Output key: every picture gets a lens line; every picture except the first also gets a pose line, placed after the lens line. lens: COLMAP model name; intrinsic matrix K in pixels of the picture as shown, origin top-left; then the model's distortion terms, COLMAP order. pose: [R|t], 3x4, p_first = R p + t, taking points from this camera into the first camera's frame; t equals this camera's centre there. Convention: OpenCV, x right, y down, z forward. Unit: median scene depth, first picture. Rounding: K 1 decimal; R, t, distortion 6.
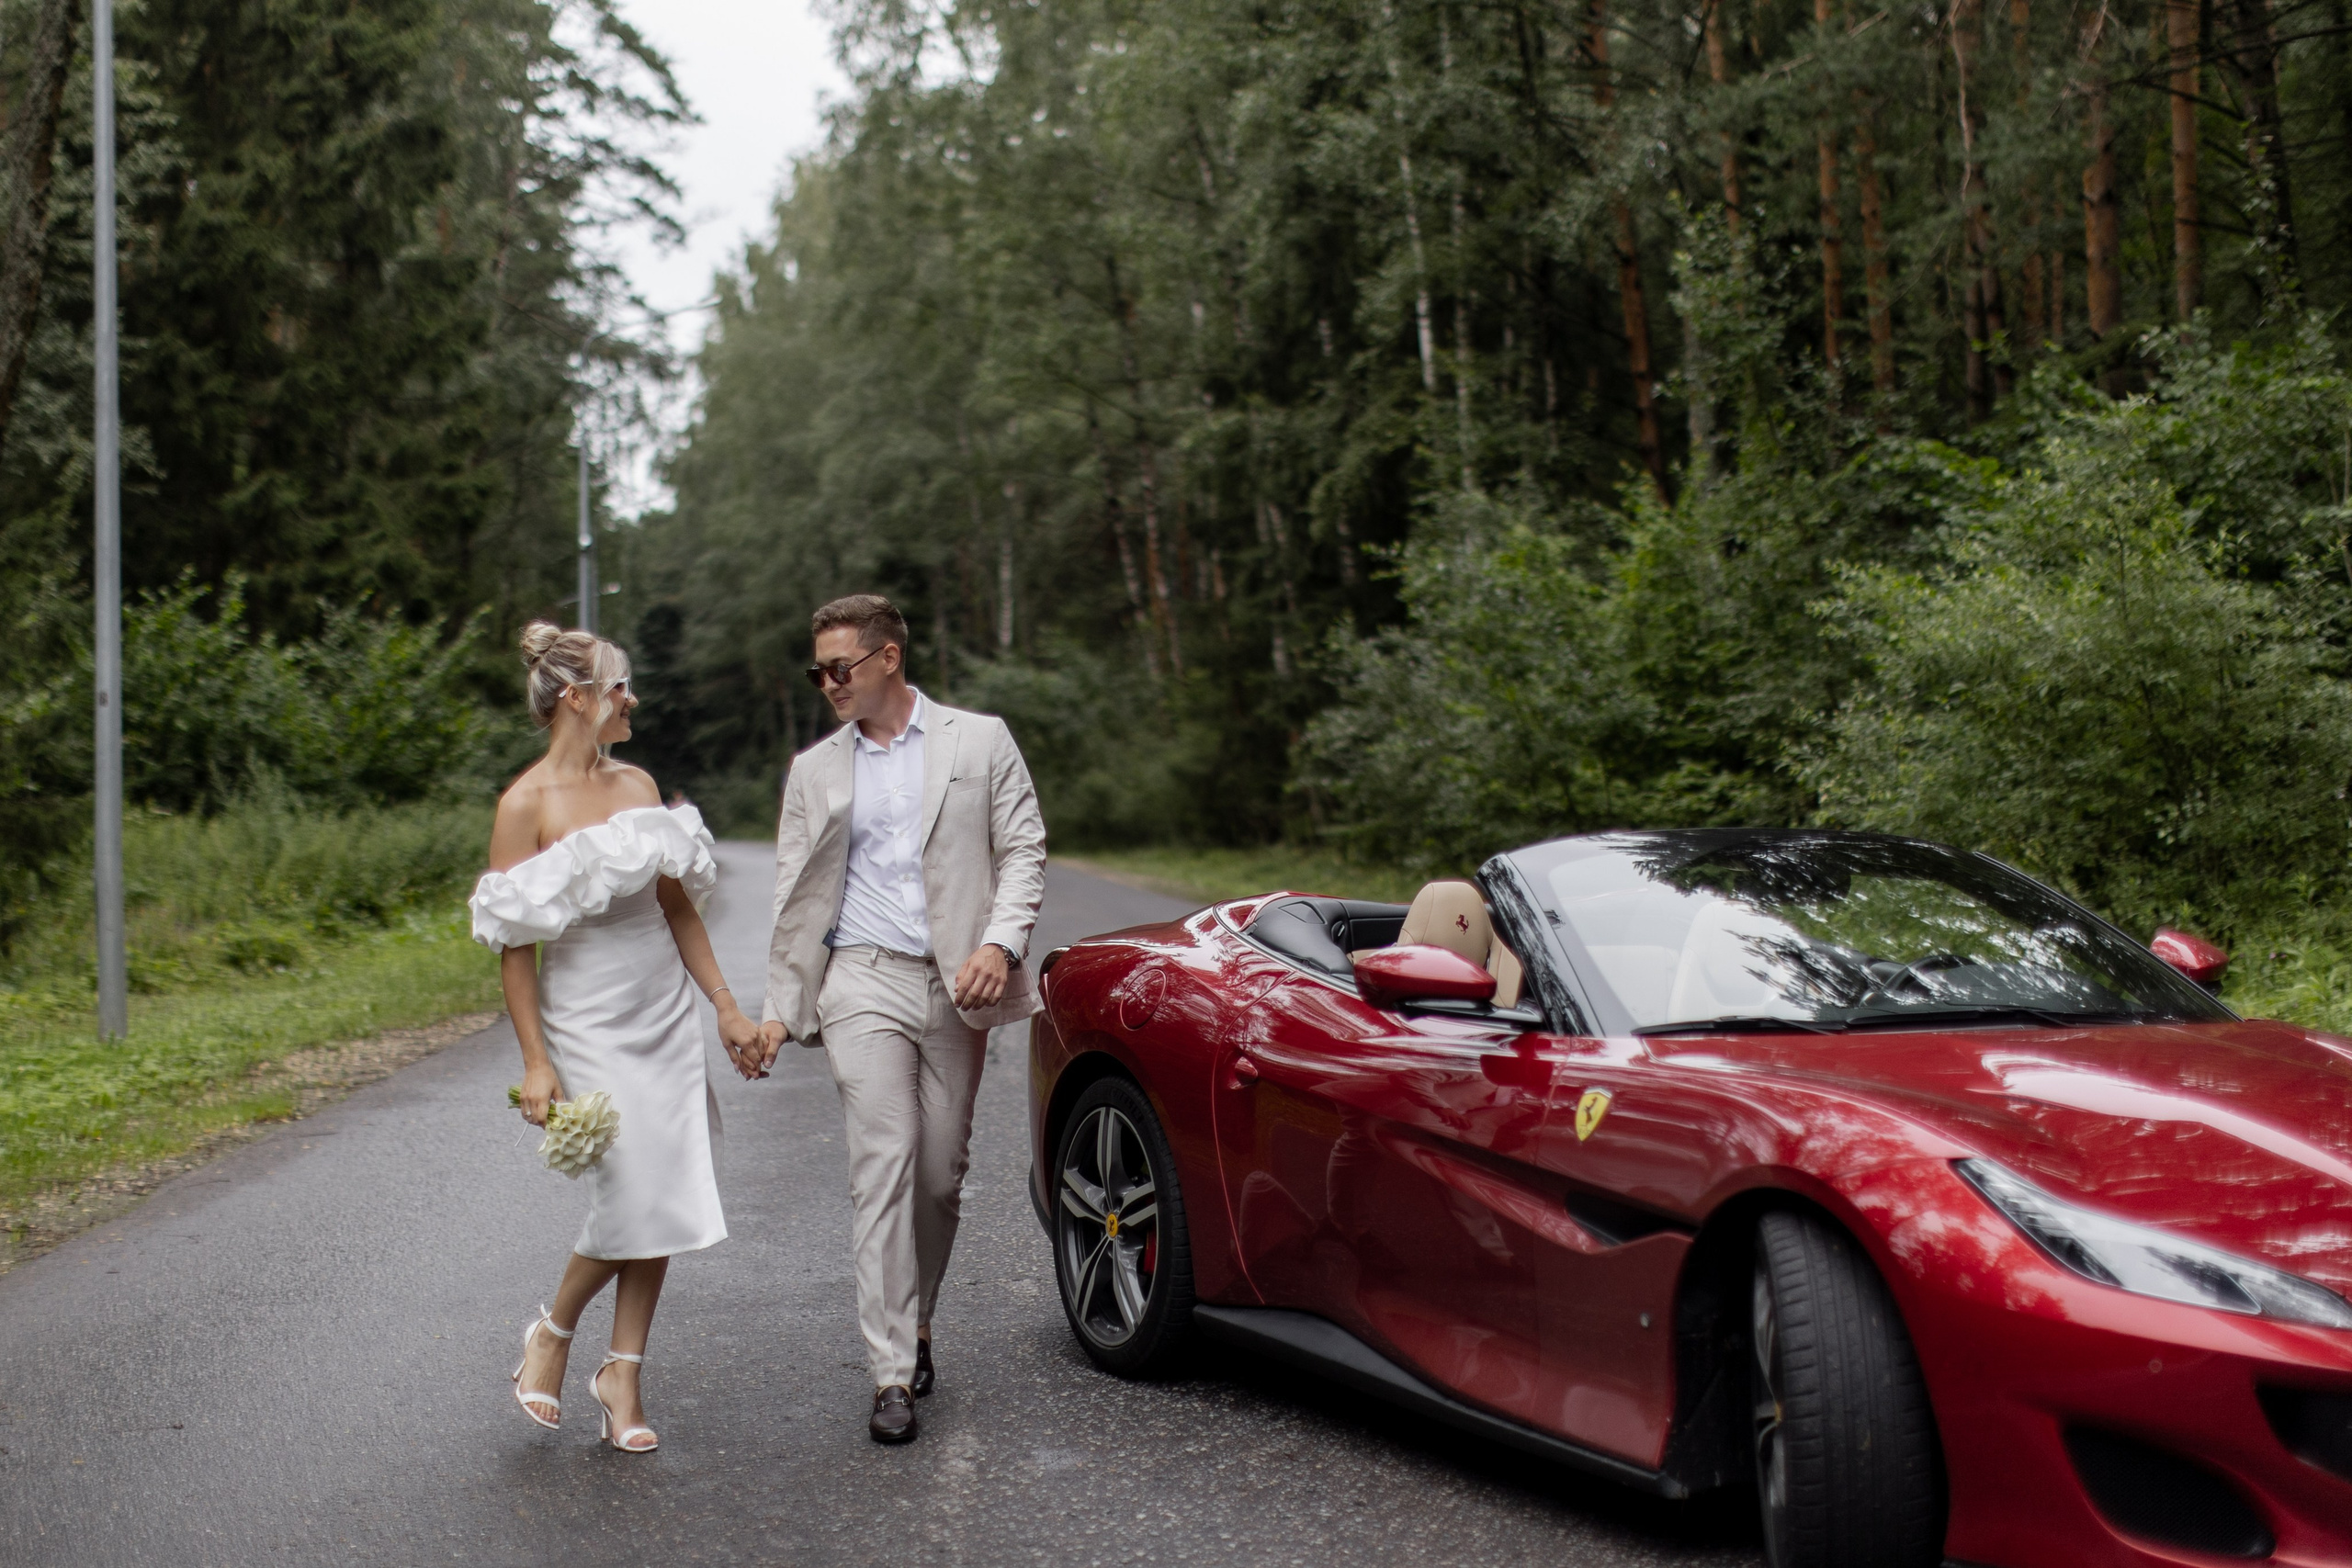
lens RADIAL K [[3454.4, 0, 977.3], [0, 3454.4, 599.9], [0, 0, 1]] dist [0.020710, 0.079455]
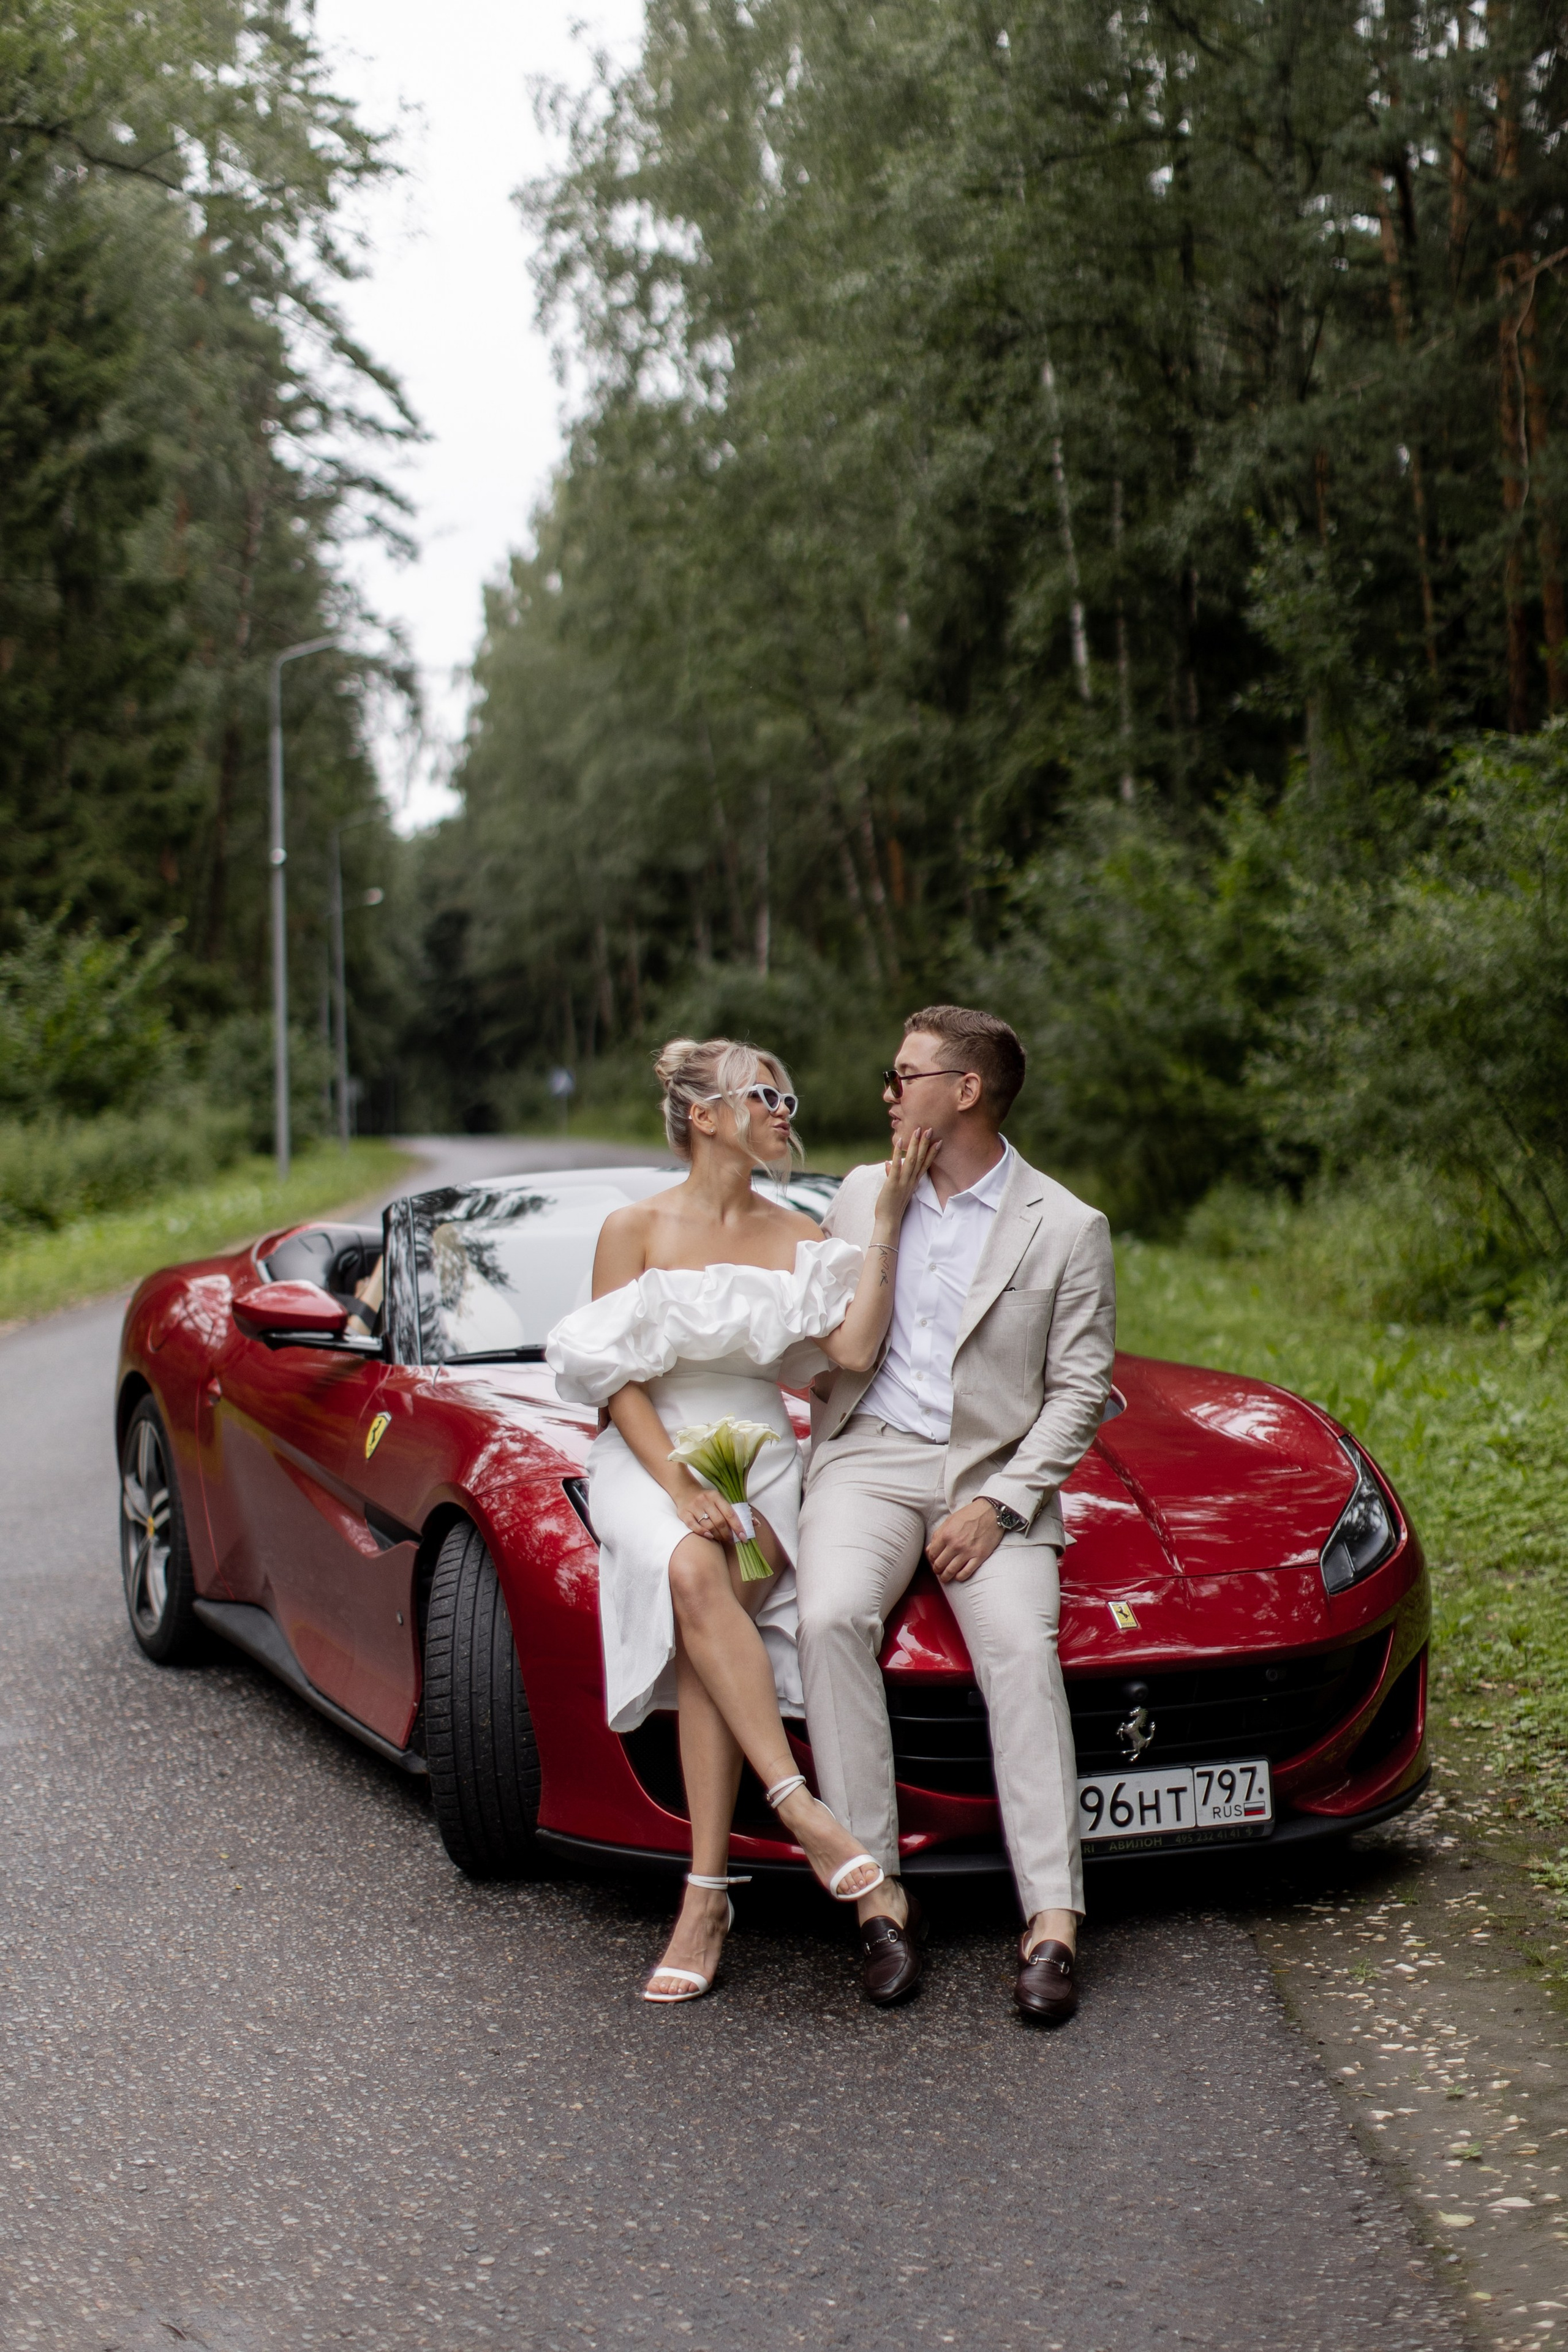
lens RADIAL K [[3412.7, 0, 822.7], [0, 3412.7, 1117.2], [0, 0, 1]] dist [-0.021969, 0.181446]
pose [[0.999526, -0.009218, -0.029362, 0.077075], [0.011168, 0.997694, 0.066952, -0.005518], [0.028677, -0.067248, 0.997324, -0.019641]]
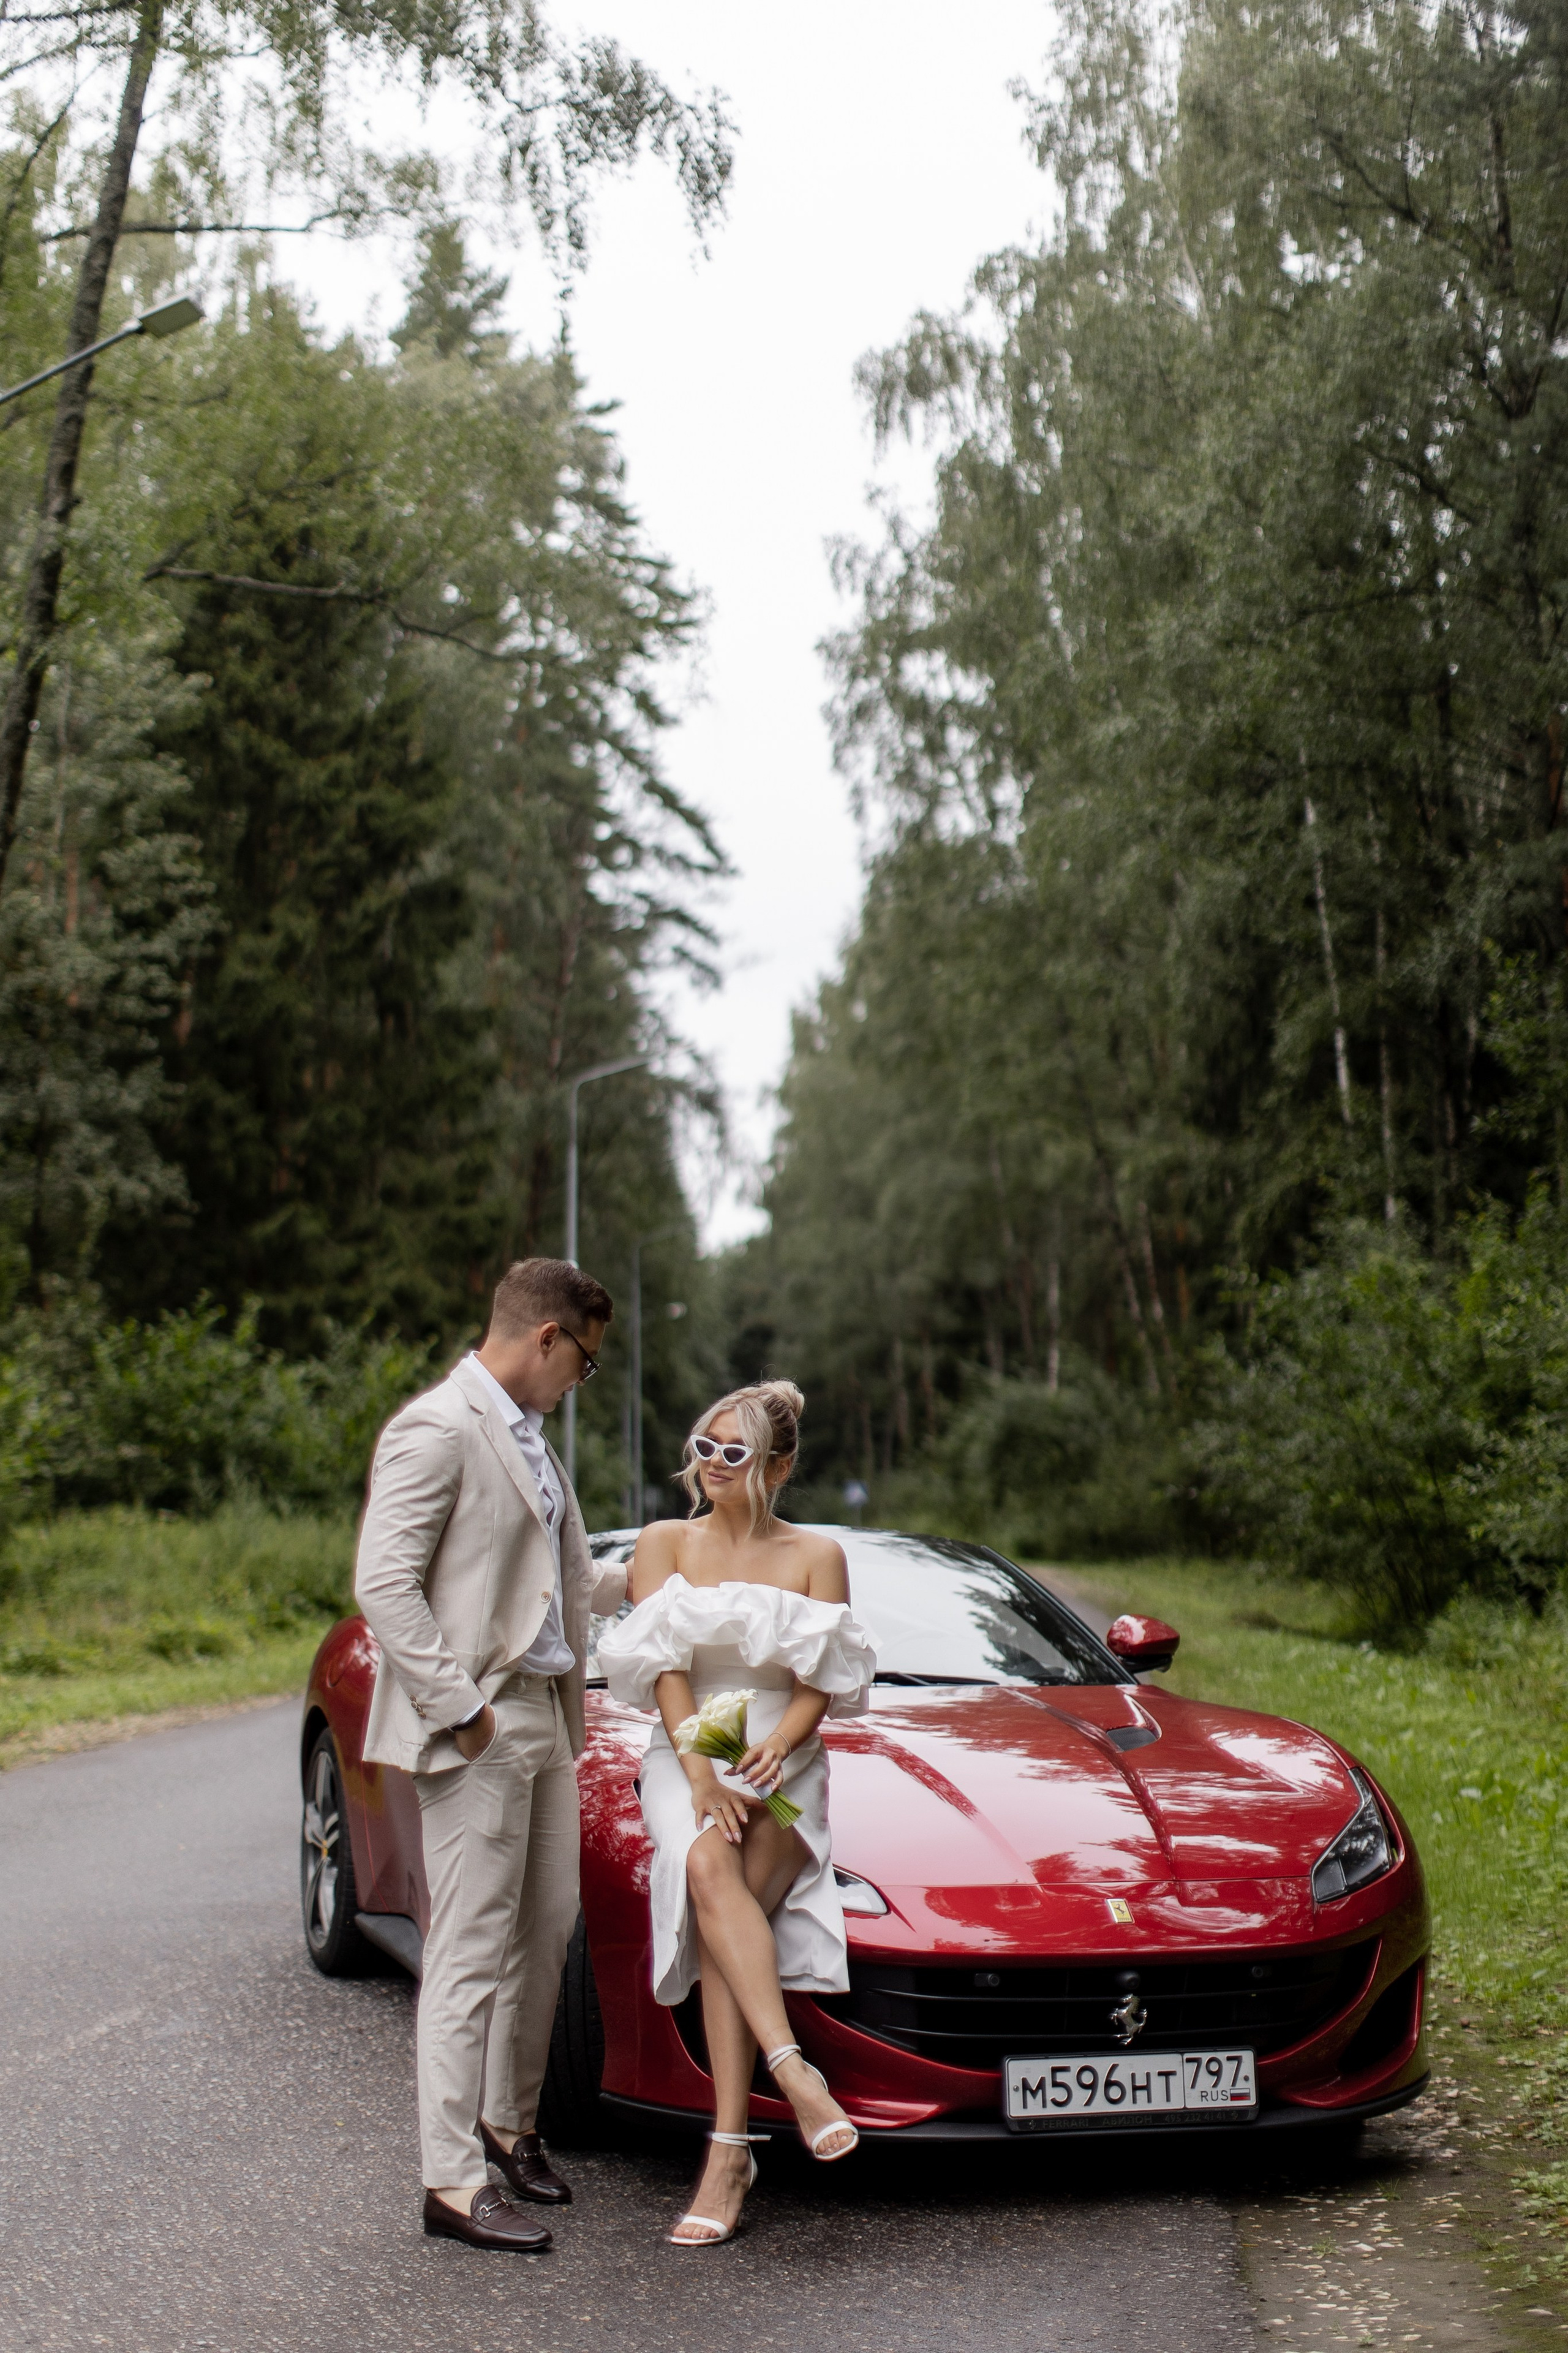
lens RADIAL K [[3413.9, 0, 822.8], [0, 3413.9, 1117.7], [0, 0, 1]] dist [-0.021969, 0.181446]
pose [[0.991742, -0.007922, -0.128006, 0.099520], [0.000519, 0.998330, -0.057759, -0.002075], [0.128250, 0.057215, 0.990090, -0.050622]]
